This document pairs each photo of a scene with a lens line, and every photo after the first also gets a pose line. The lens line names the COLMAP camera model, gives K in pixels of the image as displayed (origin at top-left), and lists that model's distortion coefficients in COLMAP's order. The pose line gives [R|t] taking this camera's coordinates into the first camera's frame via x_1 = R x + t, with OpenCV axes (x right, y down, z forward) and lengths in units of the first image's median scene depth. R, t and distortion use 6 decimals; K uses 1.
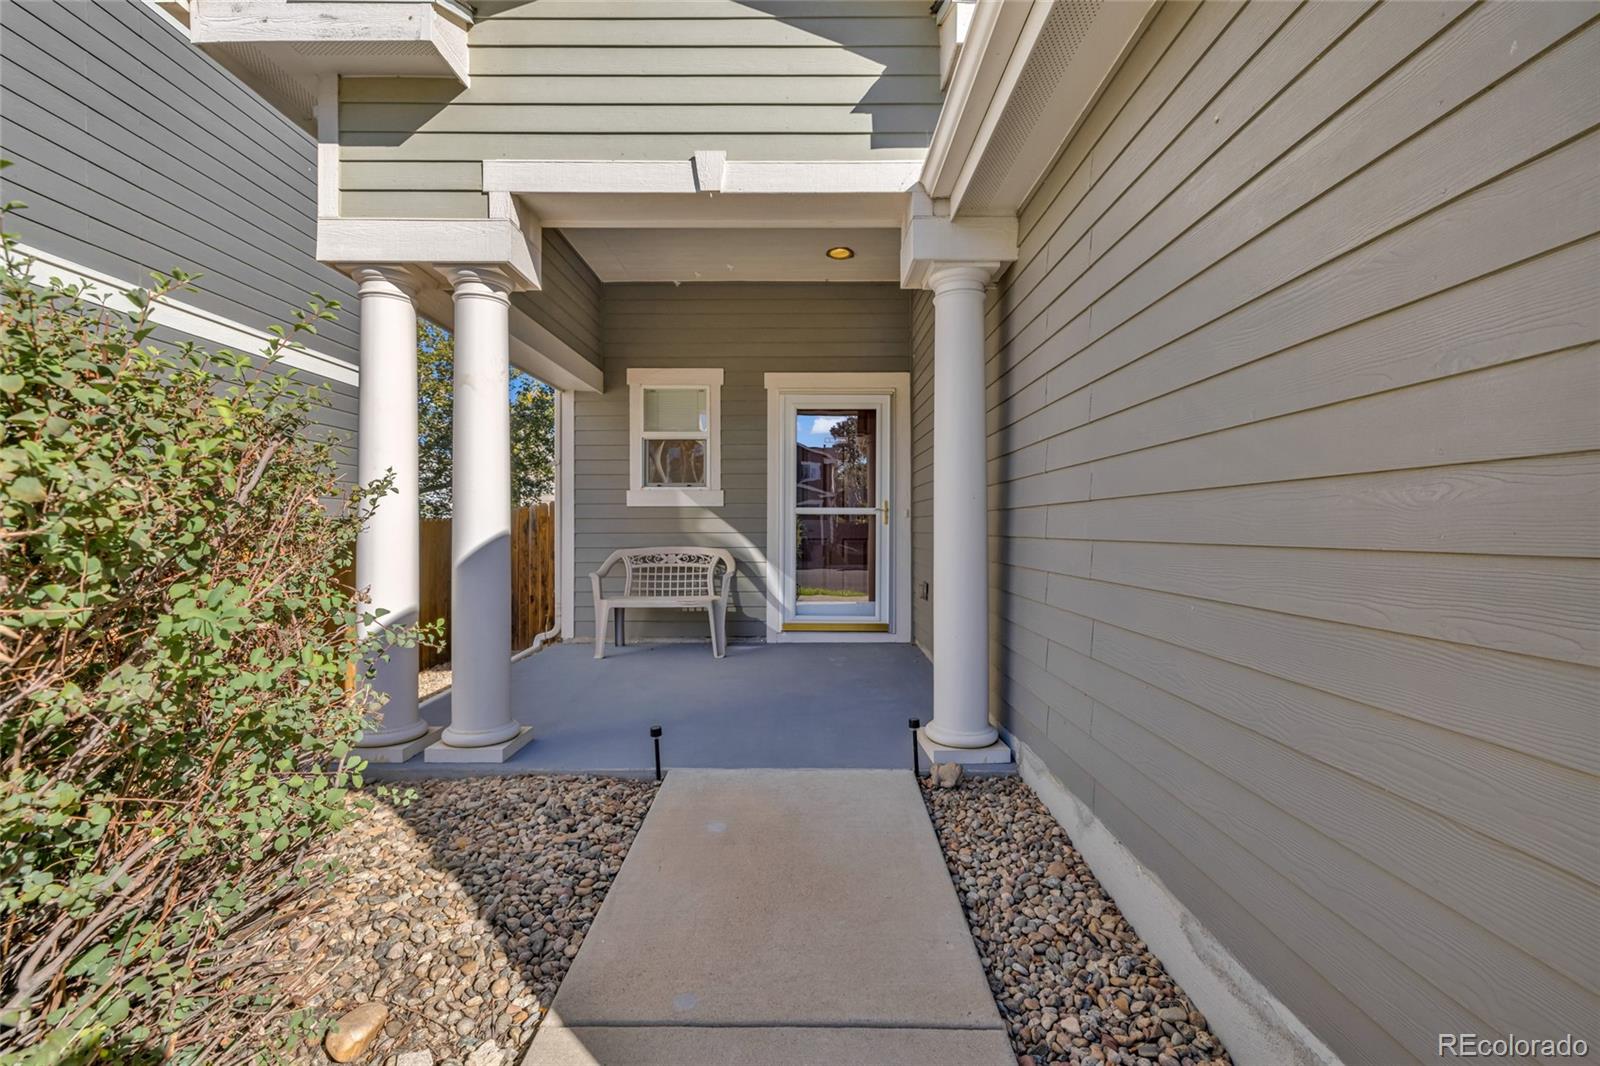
lens RADIAL K [[668.3, 0, 802.1], [0, 668.3, 530.5], [0, 0, 1]] dist [0.000103, 0.000027]
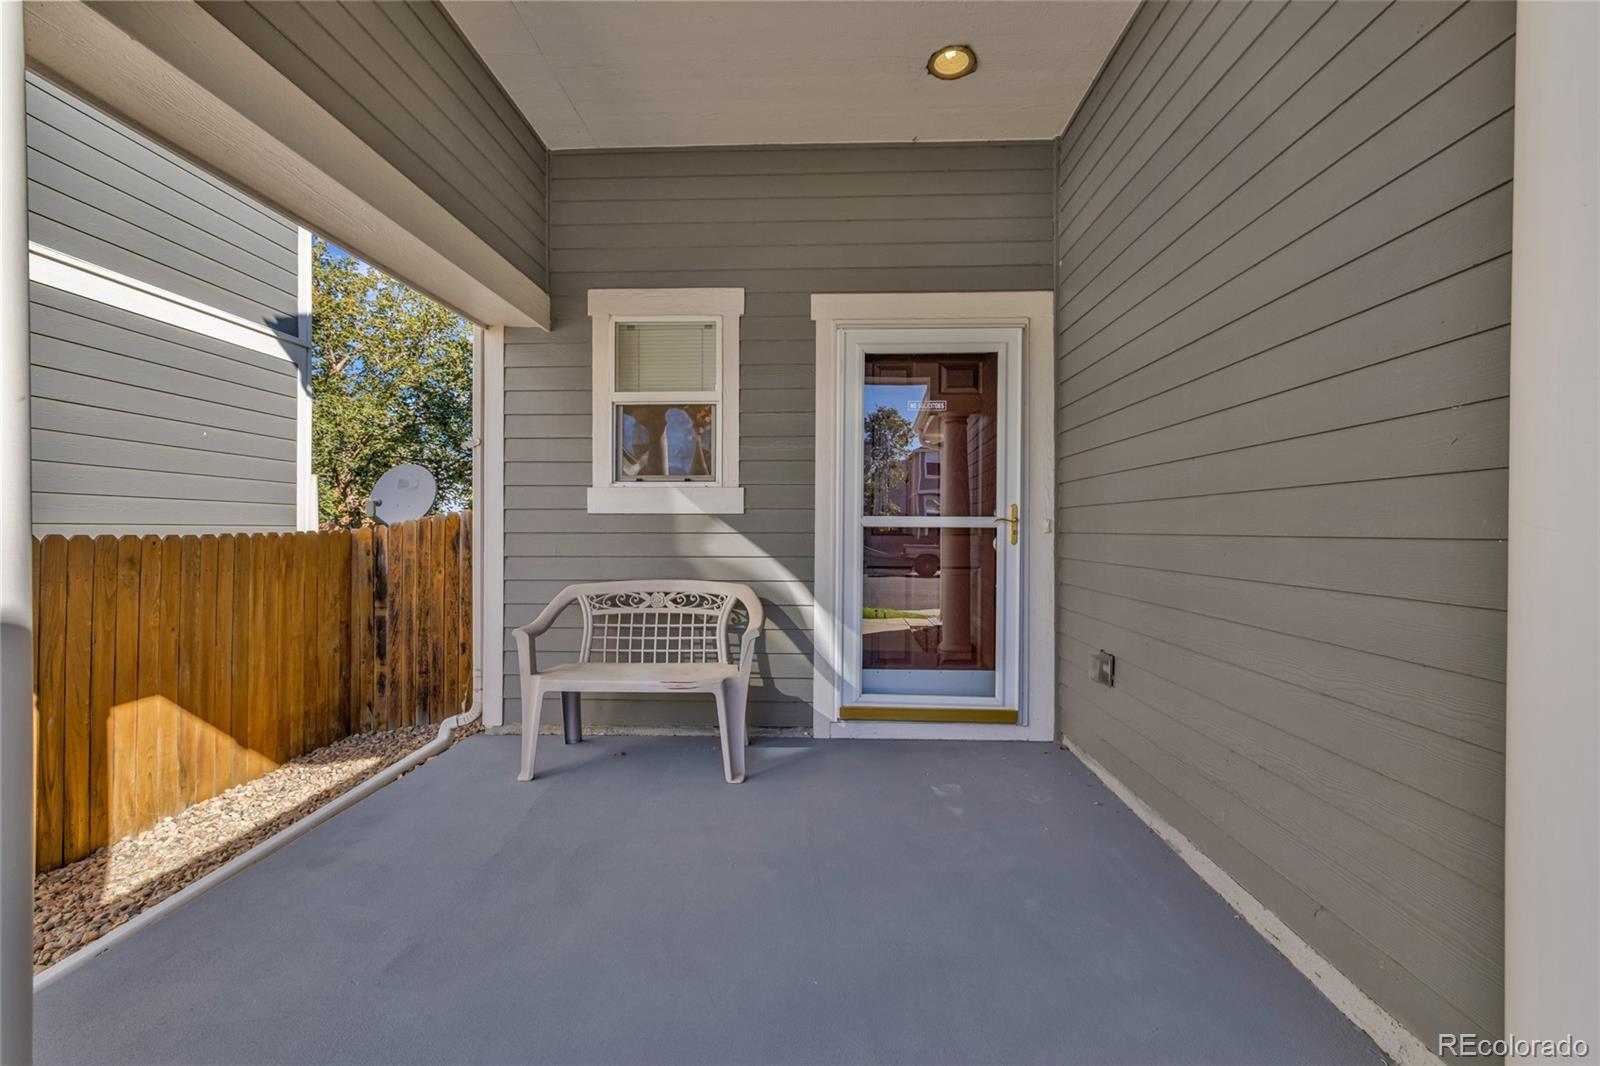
lens RADIAL K [[668.3, 0, 802.1], [0, 668.3, 530.5], [0, 0, 1]] dist [0.000103, 0.000027]
pose [[0.999346, 0.002877, -0.036046, -0.042650], [-0.003071, 0.999981, -0.005318, -0.017885], [0.036030, 0.005425, 0.999336, 0.394969]]
